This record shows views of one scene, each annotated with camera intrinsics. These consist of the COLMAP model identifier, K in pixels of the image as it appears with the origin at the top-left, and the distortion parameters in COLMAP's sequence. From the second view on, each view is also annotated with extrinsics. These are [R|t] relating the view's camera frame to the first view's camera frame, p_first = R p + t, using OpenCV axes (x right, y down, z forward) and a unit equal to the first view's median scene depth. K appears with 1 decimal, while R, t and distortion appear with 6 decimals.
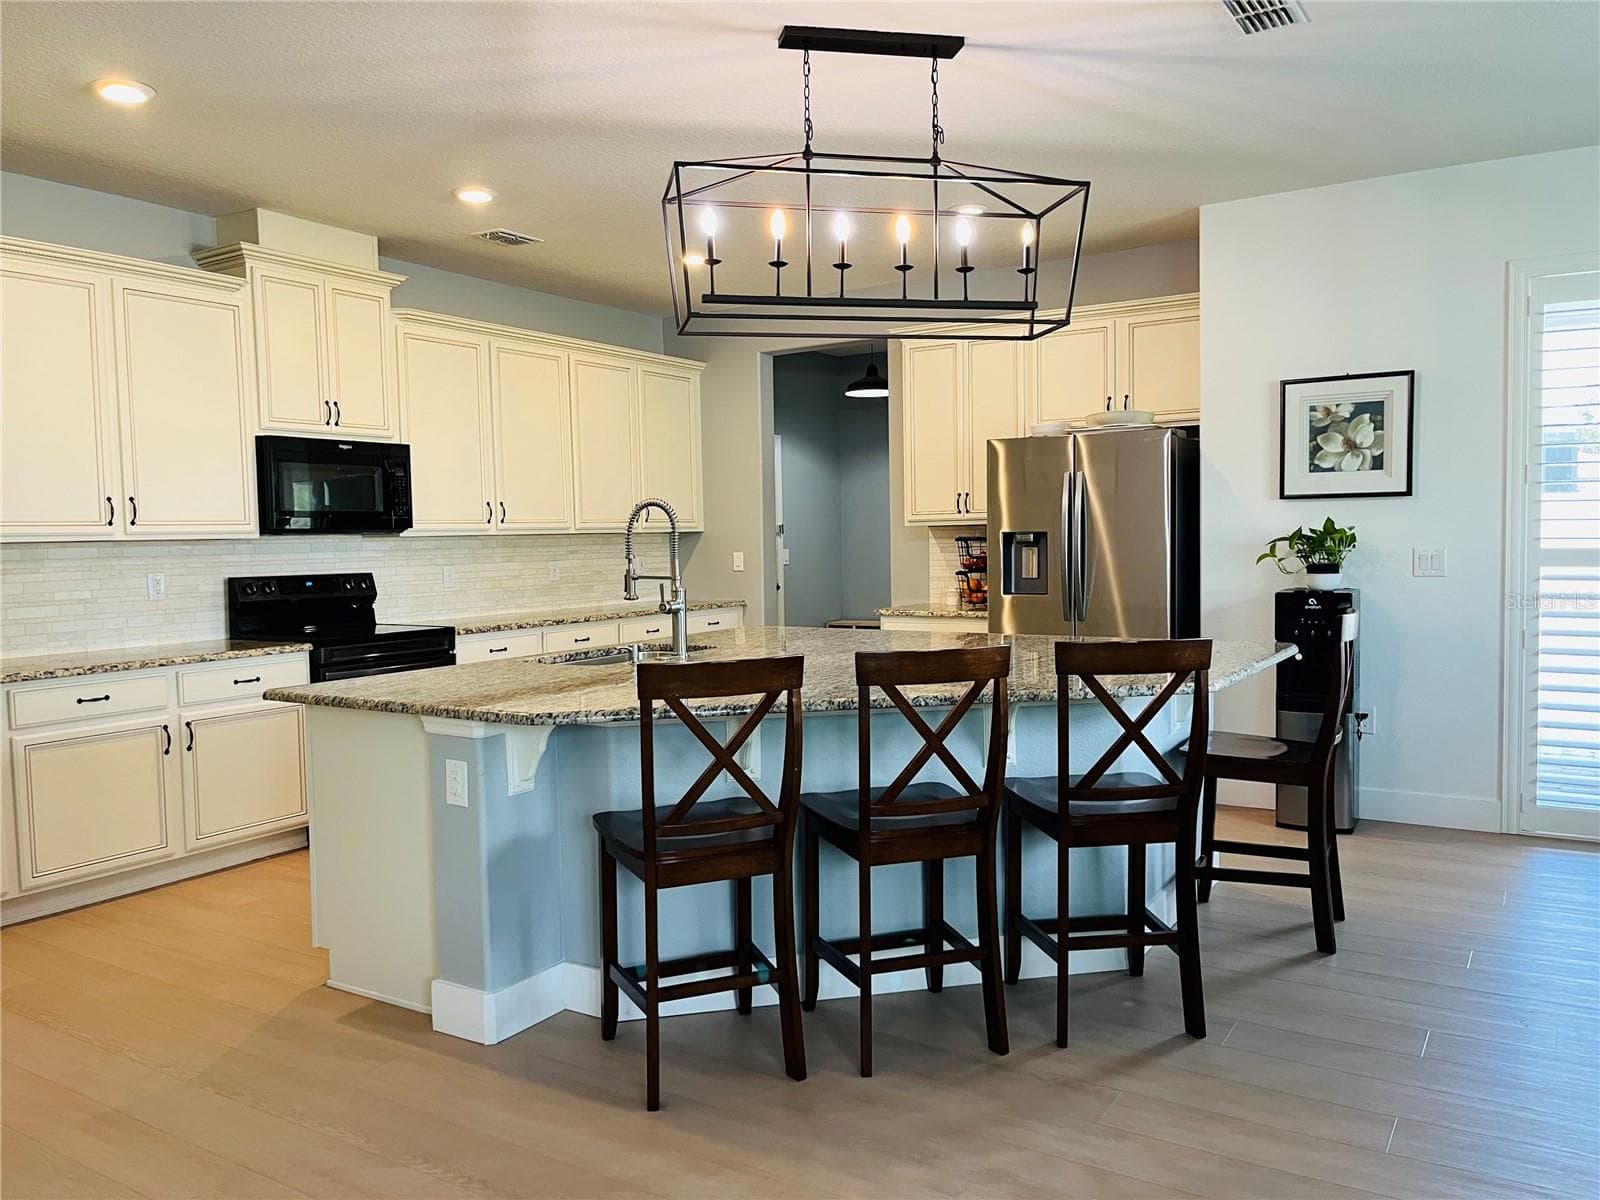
lens RADIAL K [[1205.3, 0, 800.4], [0, 1205.3, 611.8], [0, 0, 1]] dist [0.023432, -0.004338]
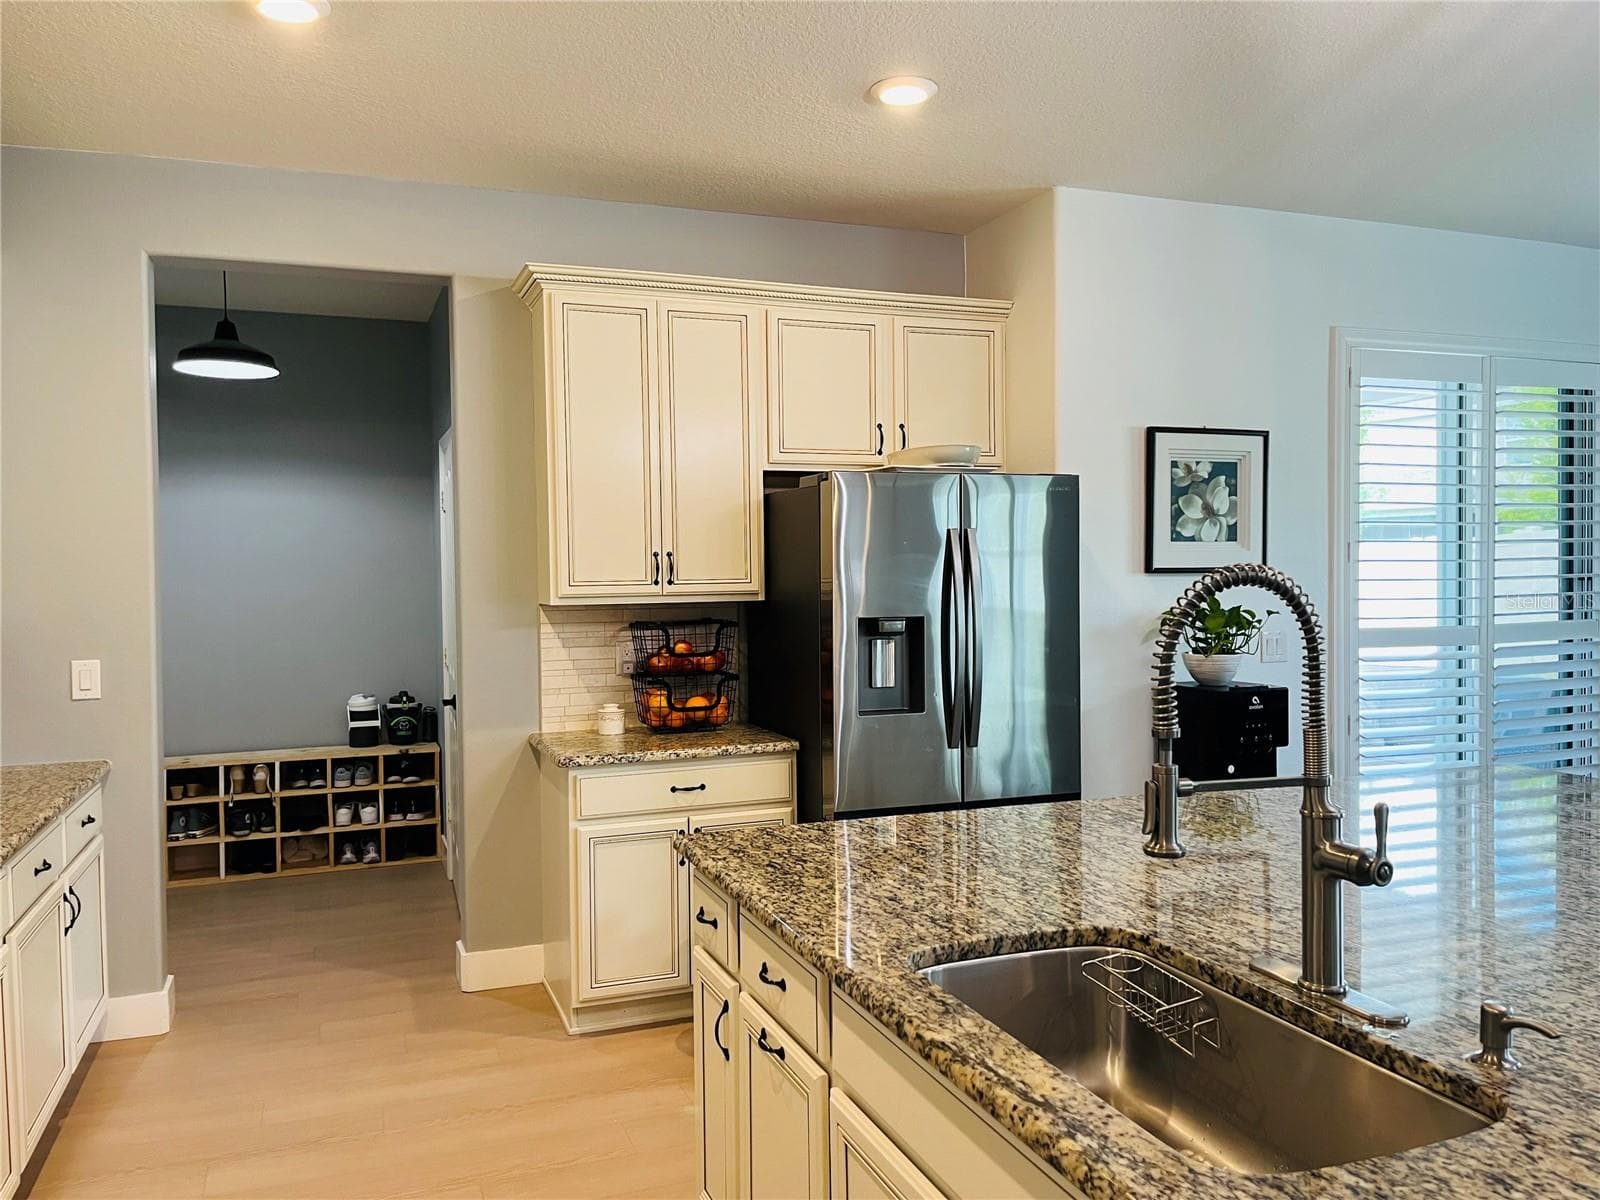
lens RADIAL K [[1227.2, 0, 800.0], [0, 1227.2, 600.0], [0, 0, 1]] dist [0.029617, -0.003494]
pose [[0.600802, -0.008210, 0.799356, -0.408007], [0.052910, 0.998163, -0.029516, -0.065099], [-0.797645, 0.060027, 0.600133, 0.715282]]
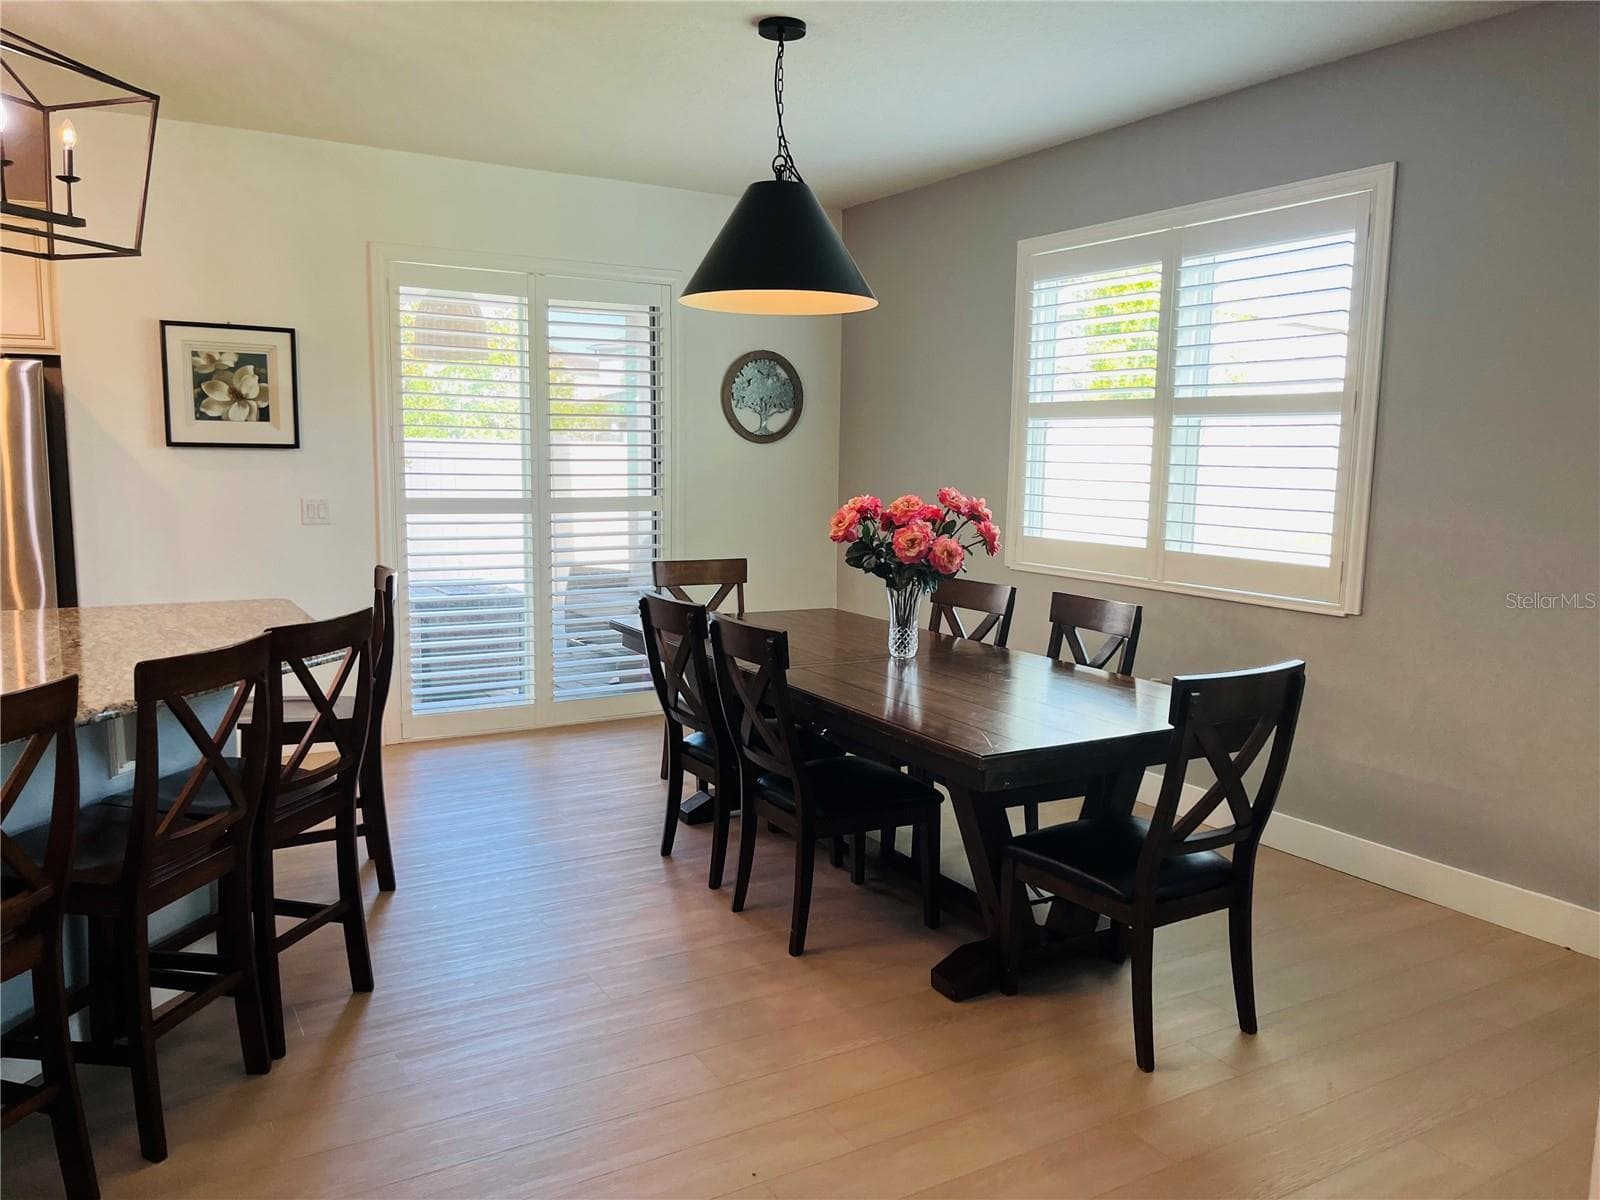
lens RADIAL K [[1227.2, 0, 800.0], [0, 1227.2, 600.0], [0, 0, 1]] dist [0.029617, -0.003494]
pose [[0.457046, -0.085116, 0.885361, -0.254159], [0.038959, 0.996371, 0.075677, -0.027603], [-0.888589, -0.000095, 0.458703, 0.114744]]
